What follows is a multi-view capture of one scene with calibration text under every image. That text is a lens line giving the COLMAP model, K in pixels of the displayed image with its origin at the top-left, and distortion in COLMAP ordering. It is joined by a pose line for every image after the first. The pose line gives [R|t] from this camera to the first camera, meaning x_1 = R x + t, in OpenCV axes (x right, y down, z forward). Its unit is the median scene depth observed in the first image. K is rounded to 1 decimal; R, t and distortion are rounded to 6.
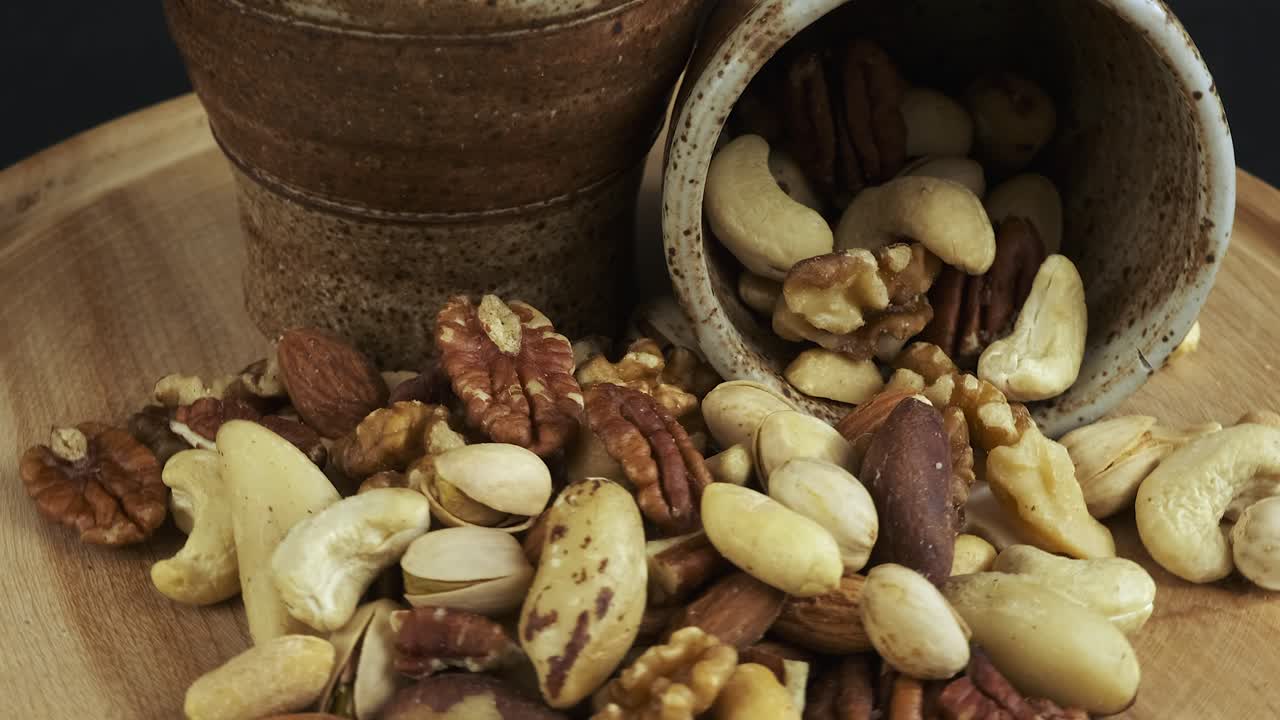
lens RADIAL K [[3388.9, 0, 643.6], [0, 3388.9, 350.4], [0, 0, 1]] dist [-0.167332, 0.000000]
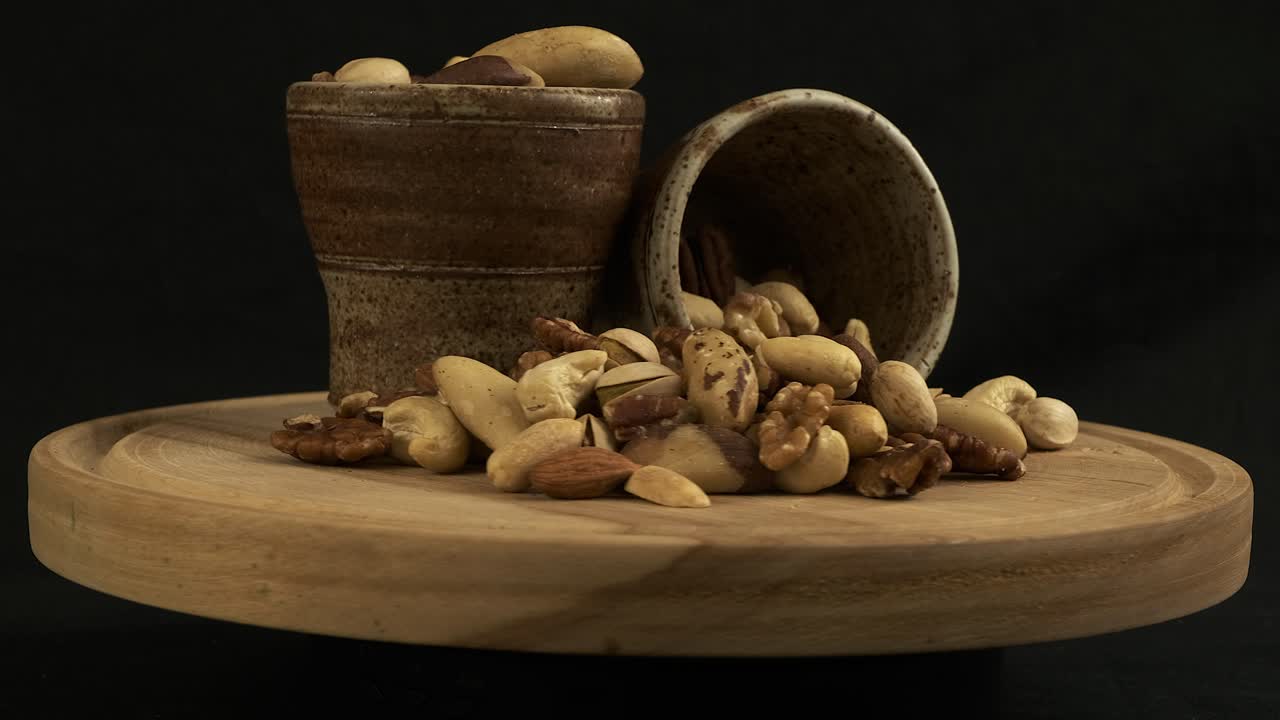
lens RADIAL K [[2732.0, 0, 640.9], [0, 2732.0, 361.7], [0, 0, 1]] dist [-0.313732, 0.000000]
pose [[0.921277, -0.028660, 0.387850, -0.505668], [0.209042, 0.877457, -0.431707, 0.560787], [-0.327949, 0.478799, 0.814372, -0.030596]]
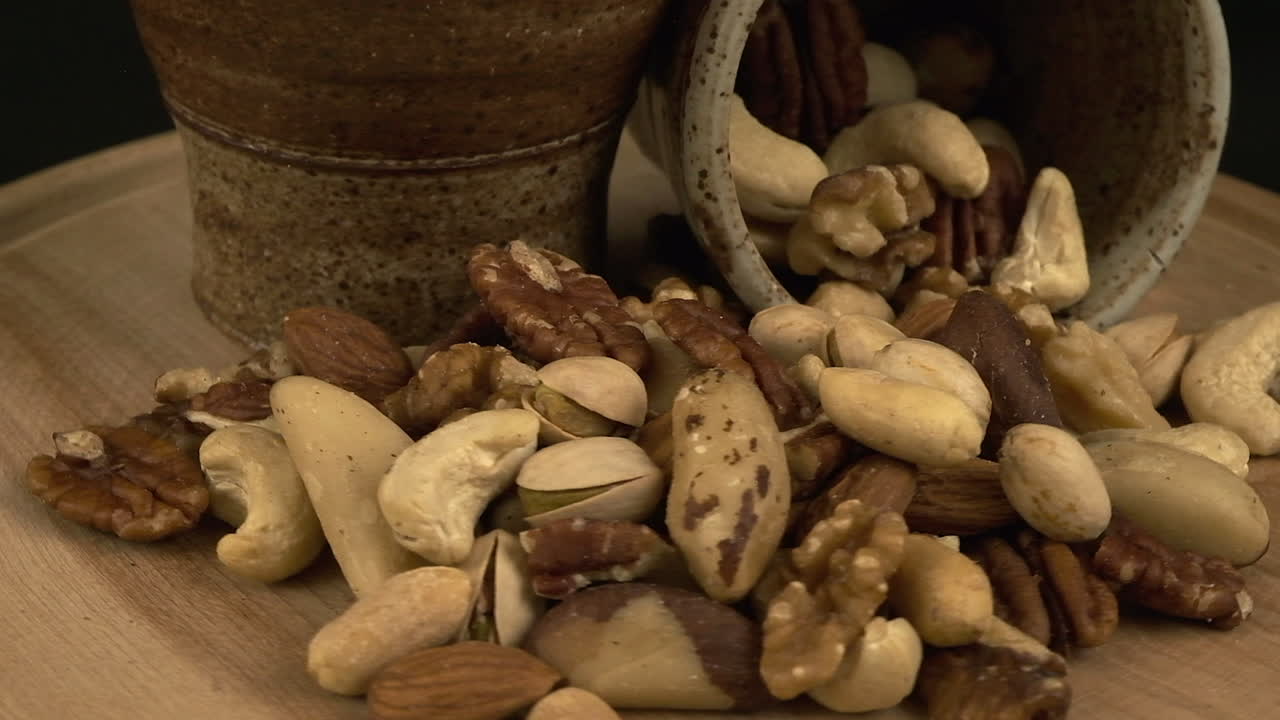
lens RADIAL K [[3202.3, 0, 637.9], [0, 3202.3, 362.1], [0, 0, 1]] dist [-0.178814, 0.000000]
pose [[0.971634, -0.096993, 0.215685, -0.211743], [0.124957, 0.984876, -0.120018, 0.130767], [-0.200782, 0.143564, 0.969059, 0.130124]]
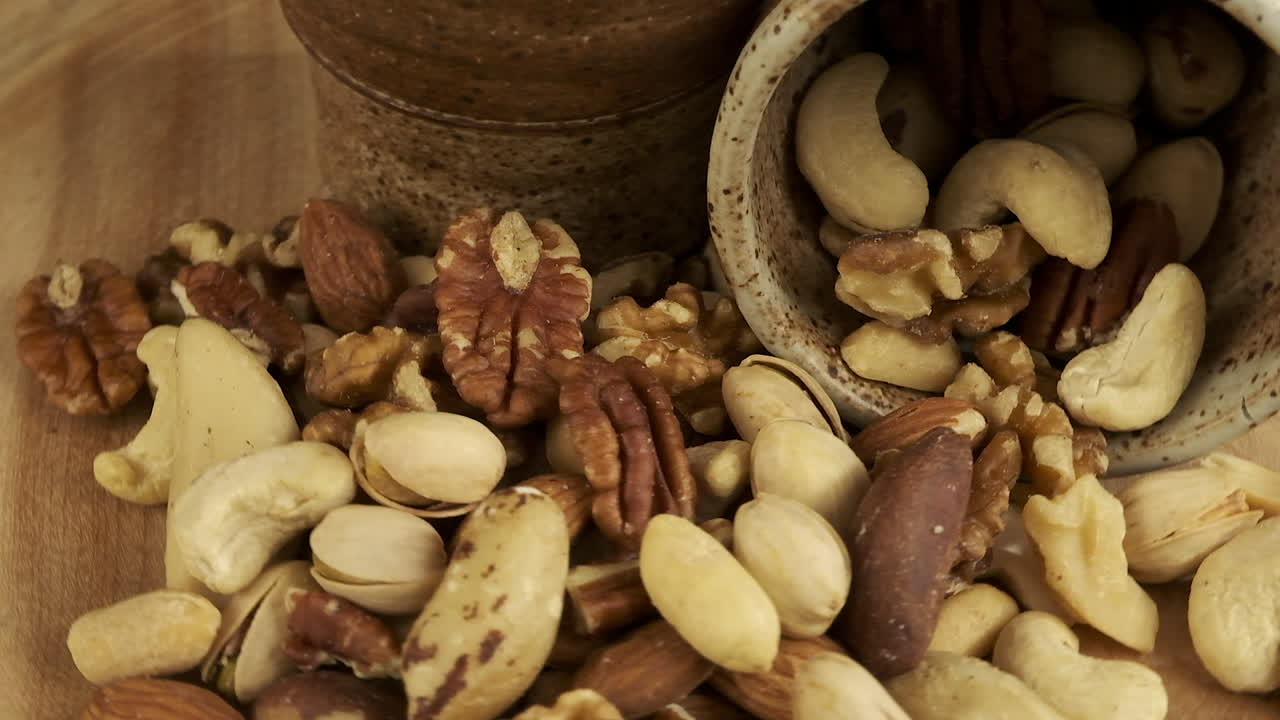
lens RADIAL K [[3003.2, 0, 637.4], [0, 3003.2, 368.4], [0, 0, 1]] dist [-0.190840, 0.000000]
pose [[0.963478, 0.186657, -0.192012, 0.146862], [-0.142891, 0.964779, 0.220872, -0.157682], [0.226477, -0.185369, 0.956215, 0.249158]]
